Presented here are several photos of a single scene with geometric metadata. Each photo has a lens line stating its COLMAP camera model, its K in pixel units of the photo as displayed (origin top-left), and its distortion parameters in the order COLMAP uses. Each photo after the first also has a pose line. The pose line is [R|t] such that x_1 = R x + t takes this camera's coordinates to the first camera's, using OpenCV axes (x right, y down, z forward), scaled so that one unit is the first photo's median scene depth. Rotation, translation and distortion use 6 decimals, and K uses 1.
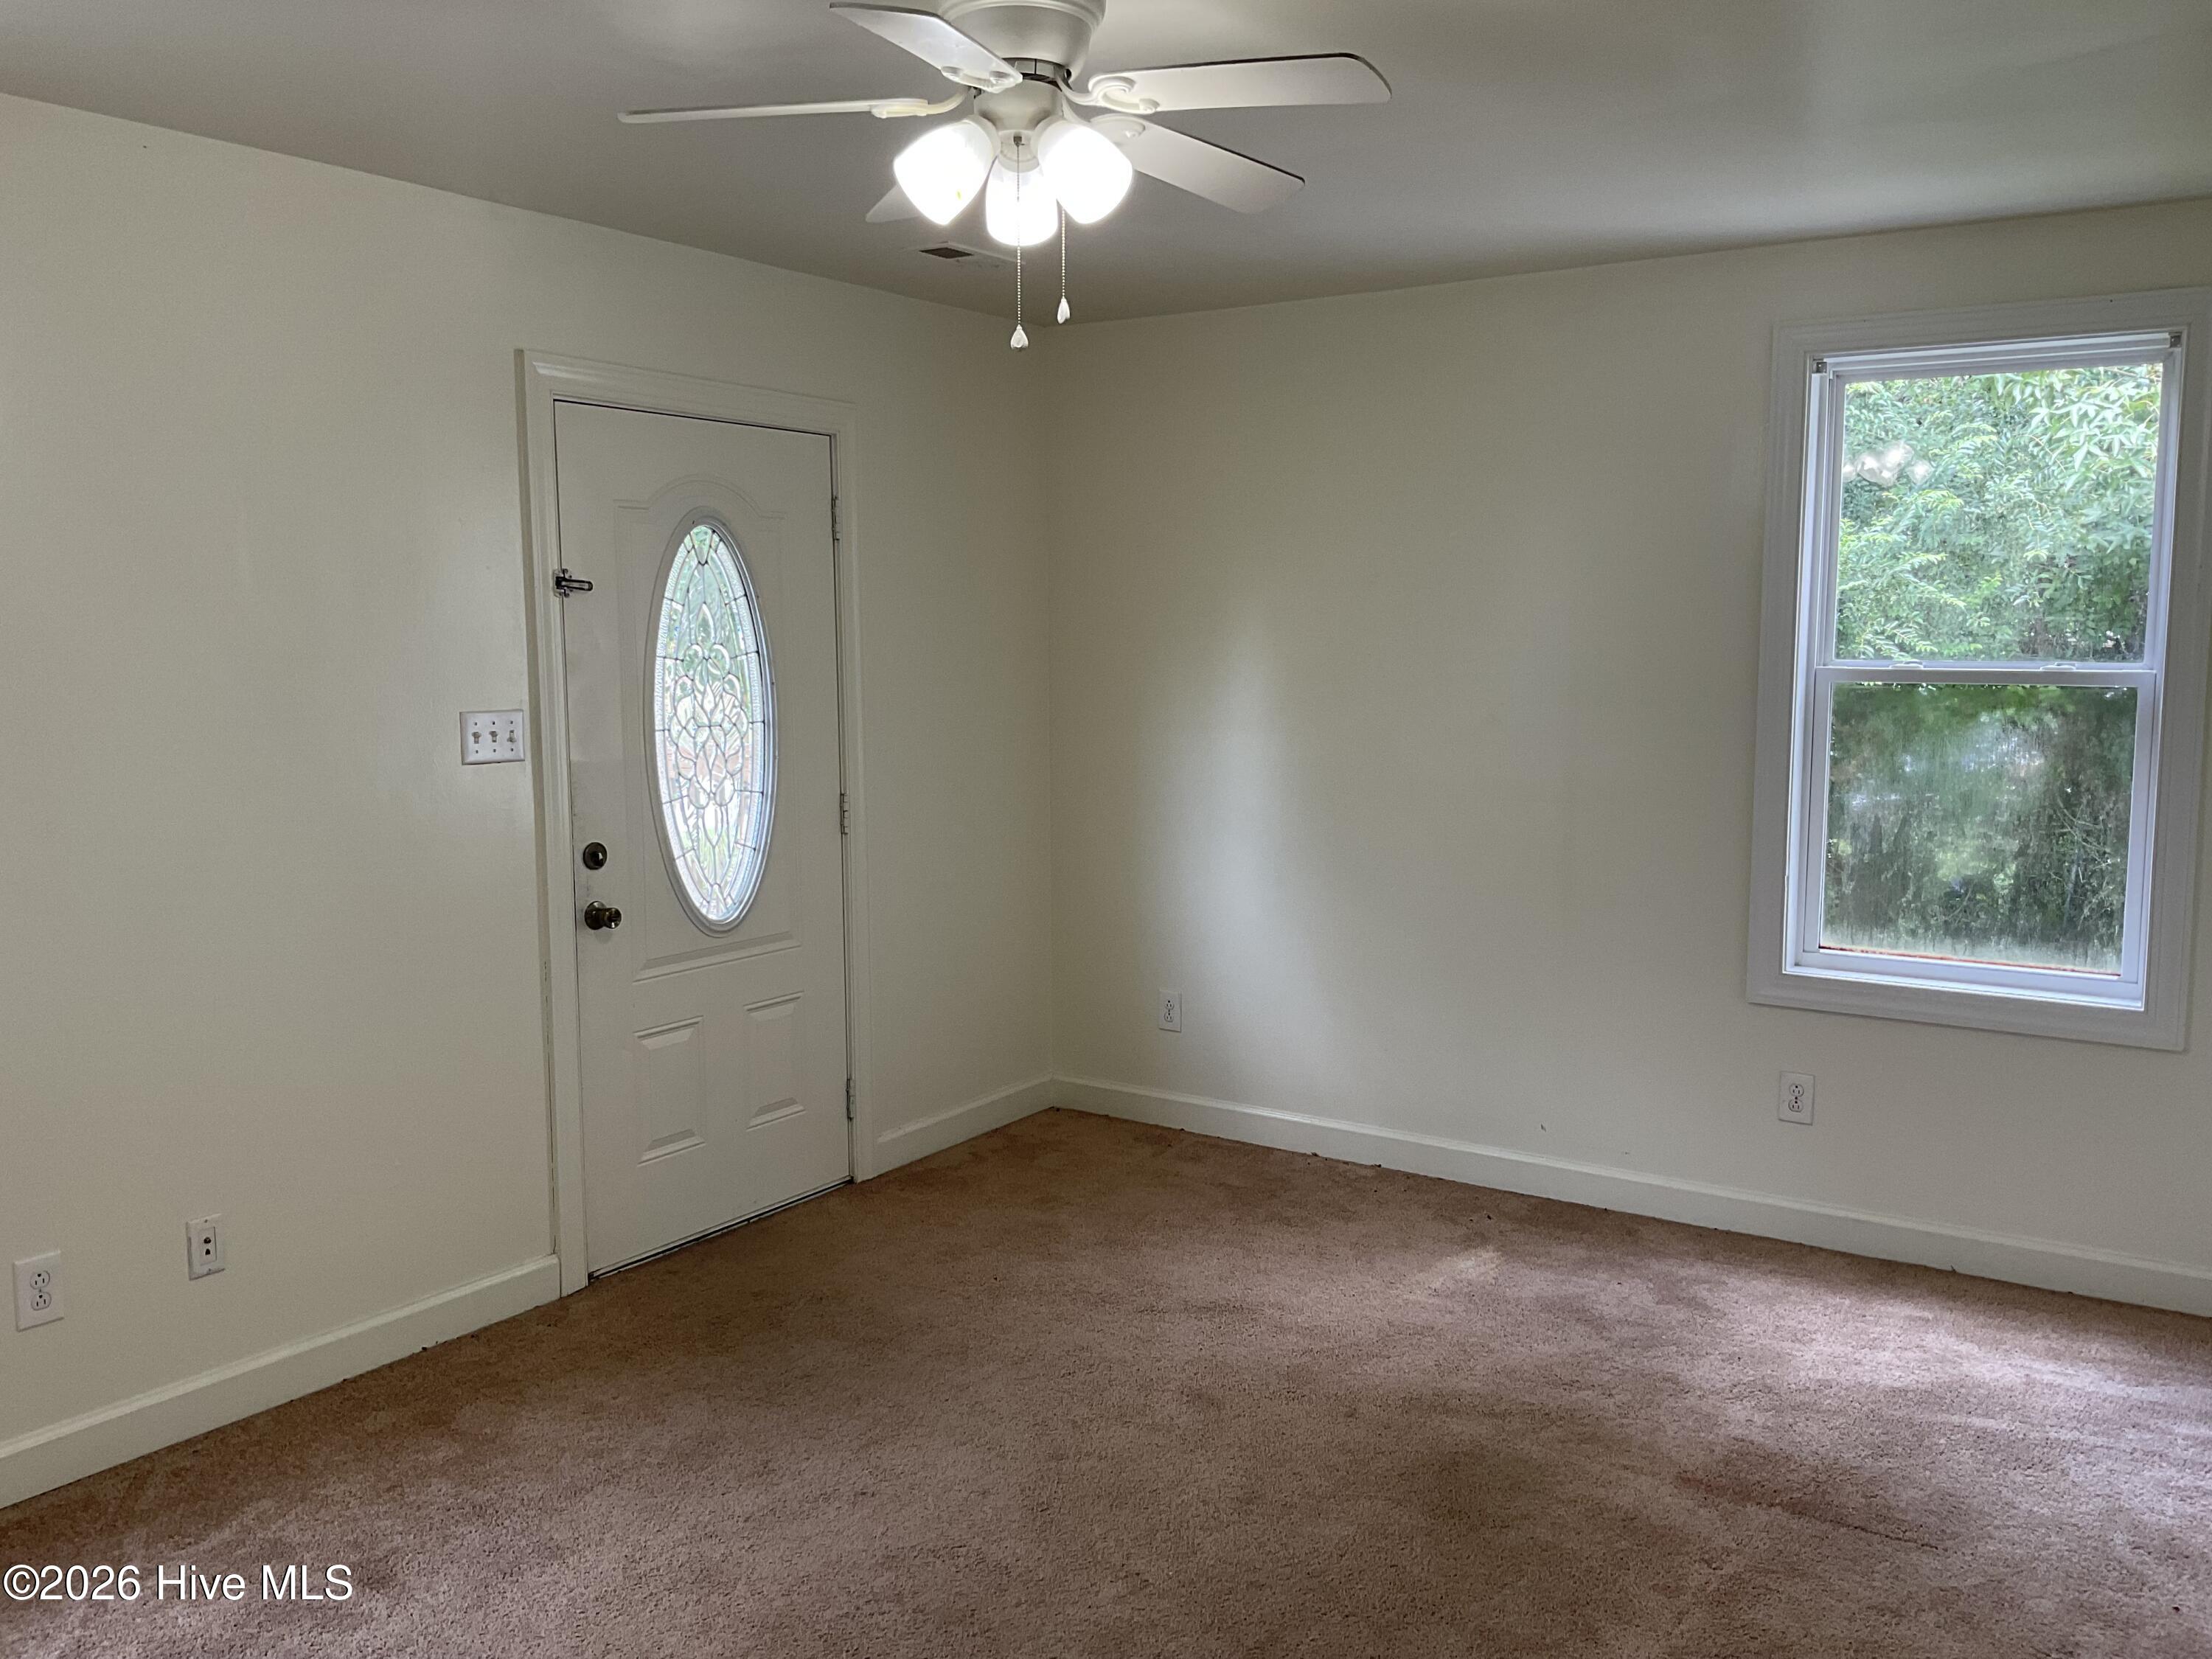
lens RADIAL K [[1838.2, 0, 1093.7], [0, 1838.2, 819.5], [0, 0, 1]] dist [0.059427, -0.083979]
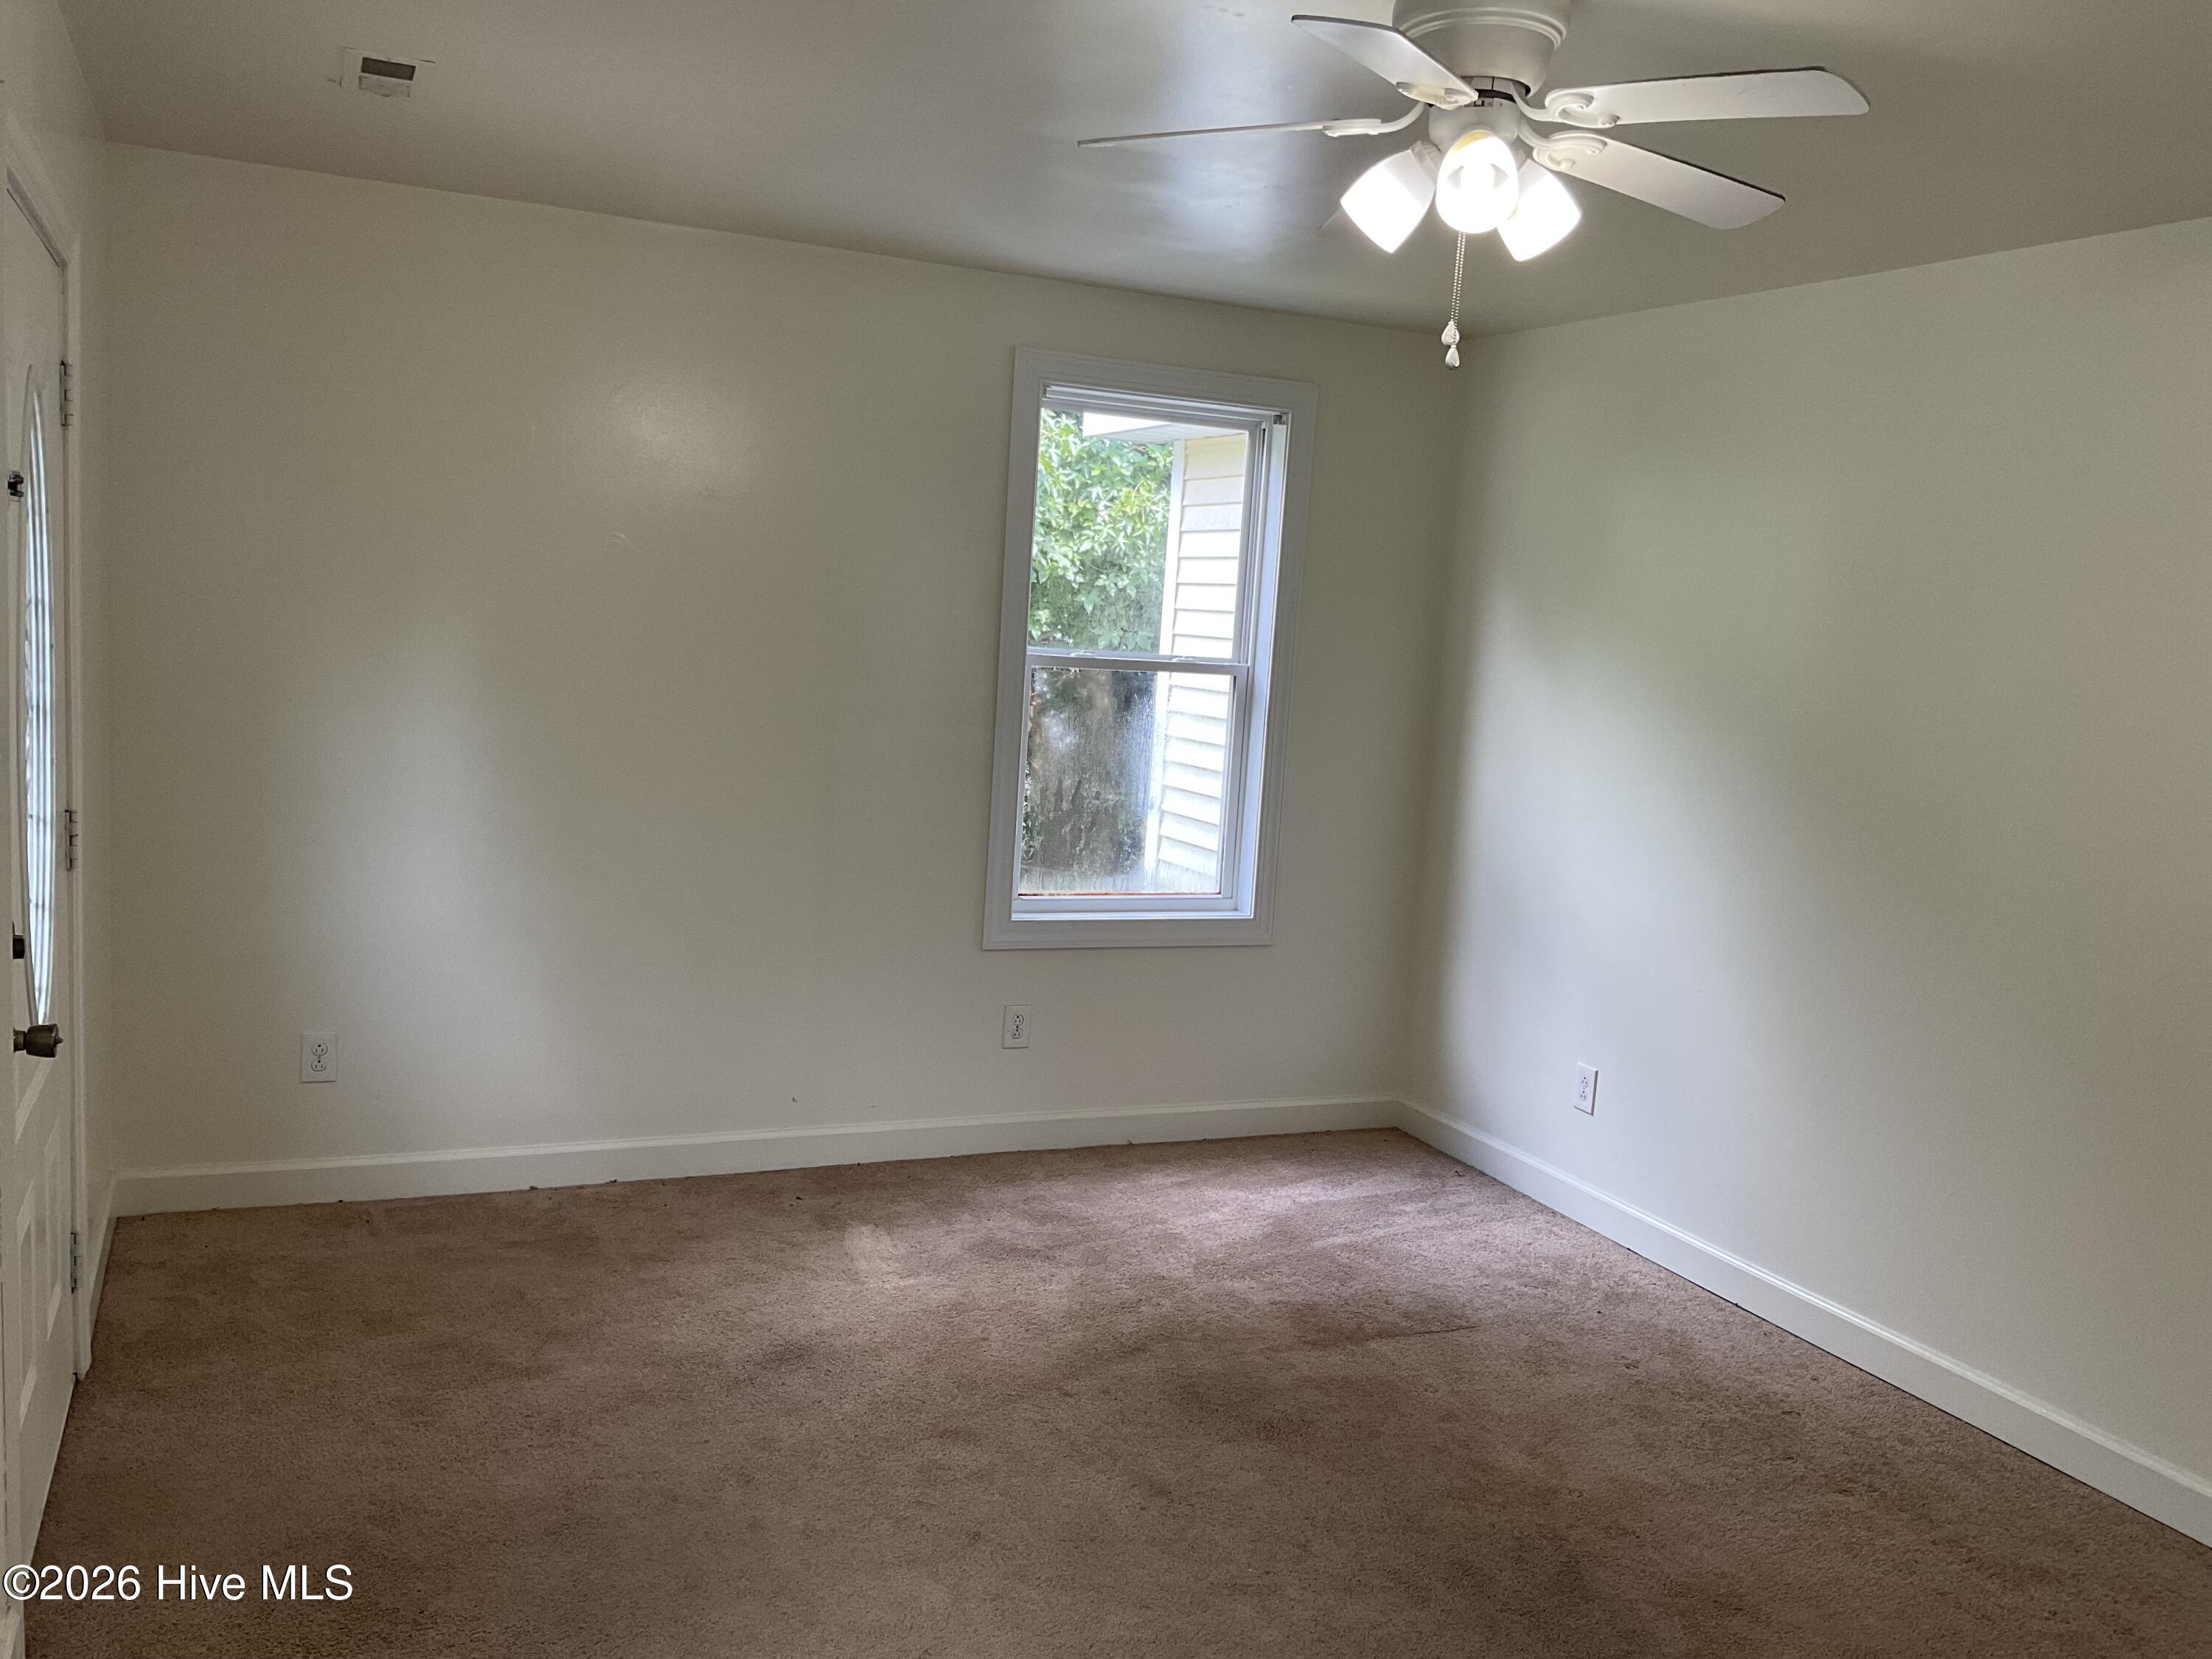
lens RADIAL K [[1838.2, 0, 1100.8], [0, 1838.2, 832.9], [0, 0, 1]] dist [0.059427, -0.083979]
pose [[0.537706, -0.073211, 0.839948, -0.573858], [0.033410, 0.997291, 0.065537, -0.044102], [-0.842470, -0.007177, 0.538695, 0.370229]]
